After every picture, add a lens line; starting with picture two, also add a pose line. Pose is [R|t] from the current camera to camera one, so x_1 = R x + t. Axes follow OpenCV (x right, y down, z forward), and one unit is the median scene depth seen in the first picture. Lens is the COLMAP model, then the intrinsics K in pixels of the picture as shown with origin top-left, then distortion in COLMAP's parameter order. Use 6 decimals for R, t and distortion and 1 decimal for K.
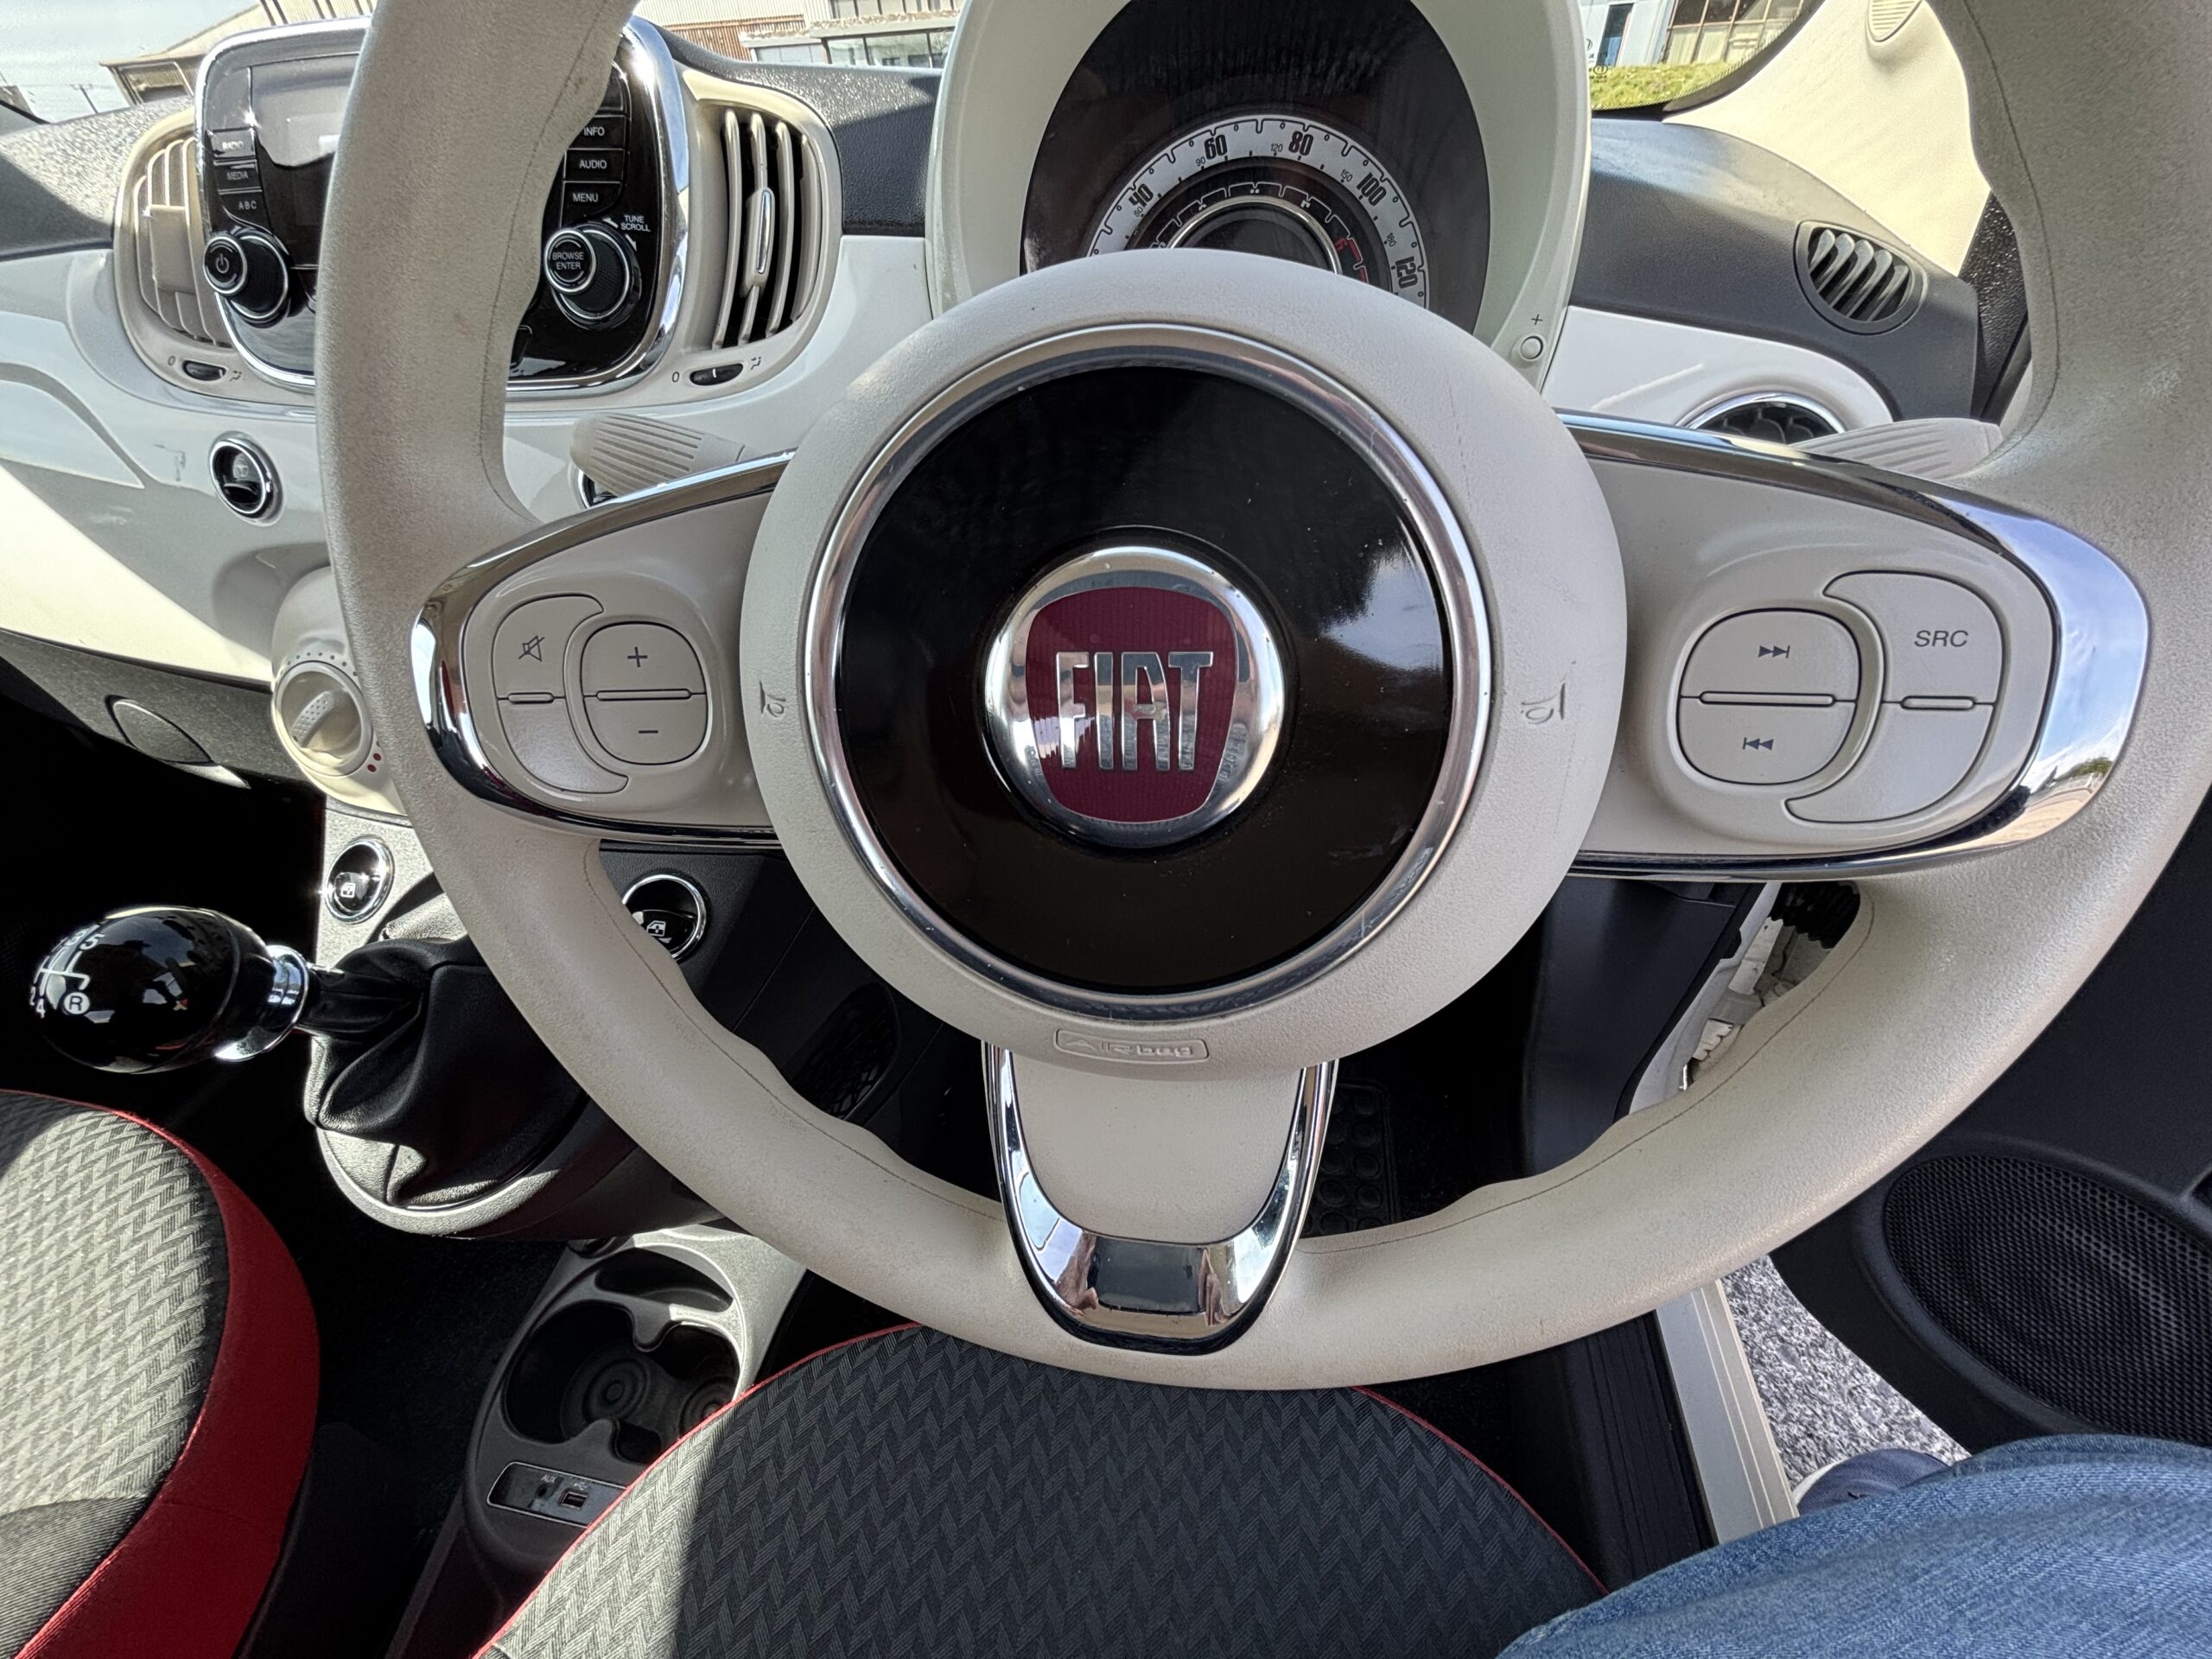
lens RADIAL K [[885.5, 0, 1100.0], [0, 885.5, 832.1], [0, 0, 1]] dist [0.002799, -0.000343]
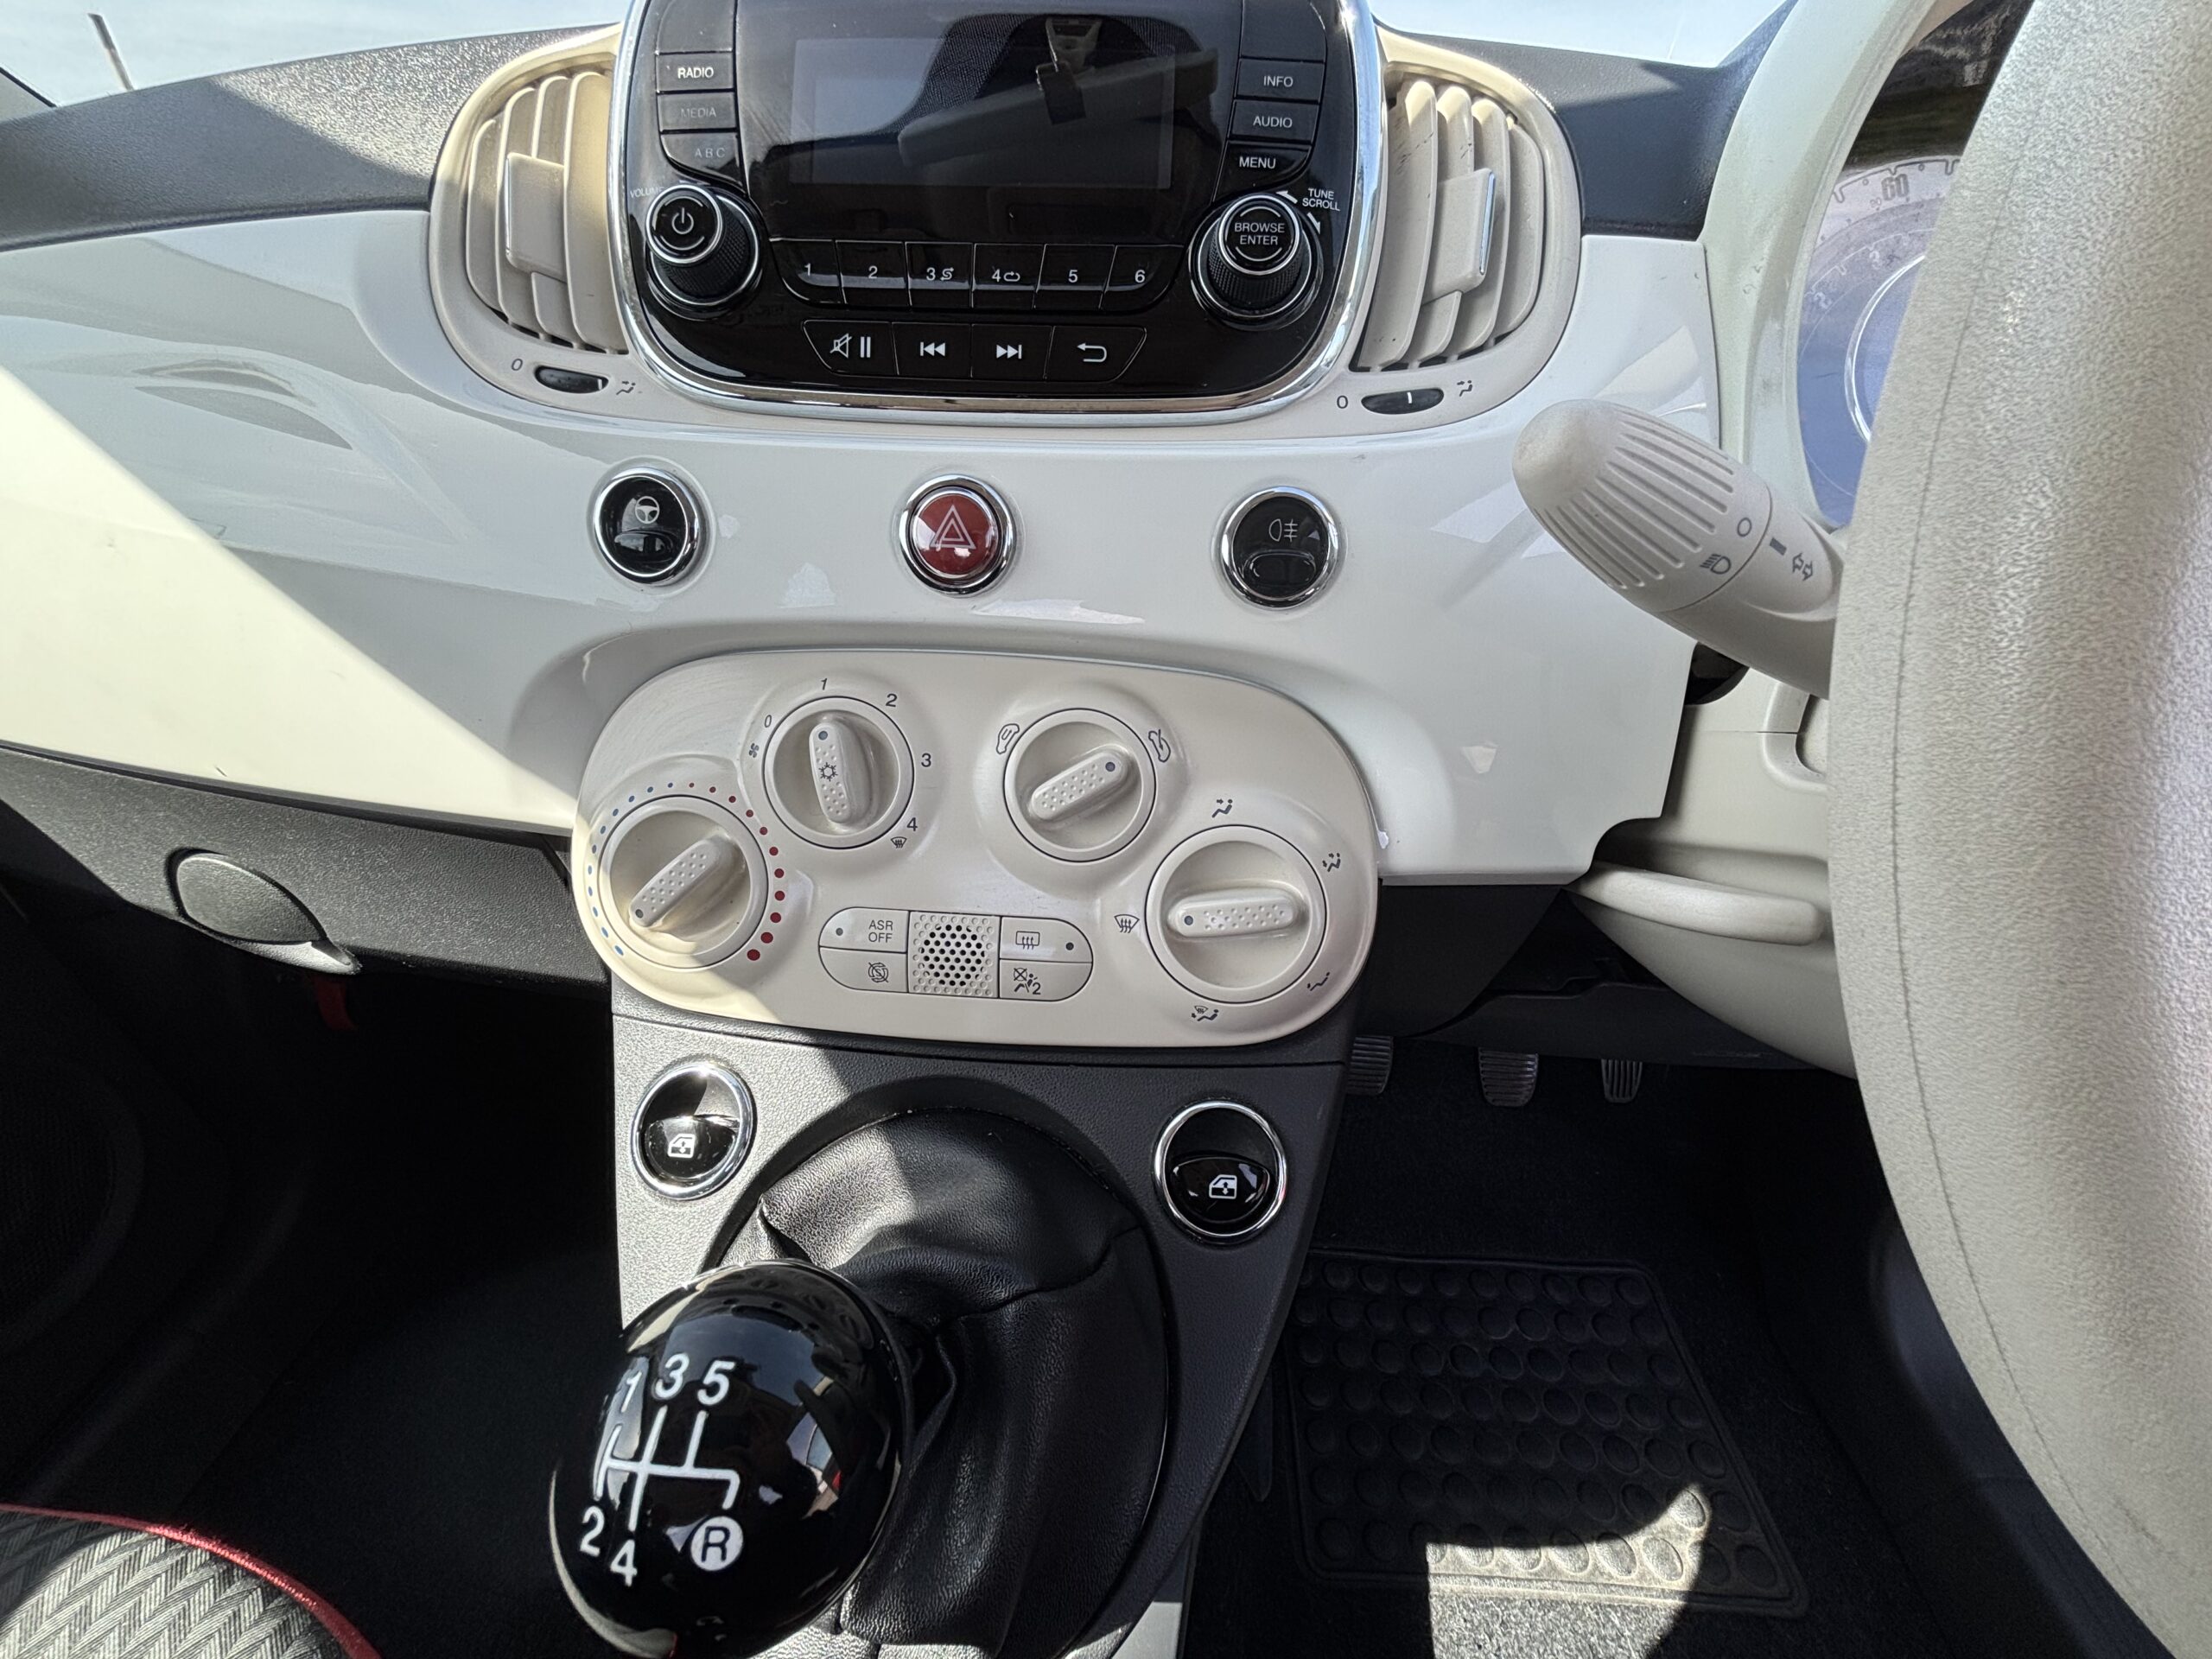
lens RADIAL K [[885.5, 0, 1109.6], [0, 885.5, 835.1], [0, 0, 1]] dist [0.002799, -0.000343]
pose [[0.991843, -0.014885, 0.126597, -0.645545], [0.032595, 0.989756, -0.139000, -0.060733], [-0.123231, 0.141993, 0.982167, 0.308963]]
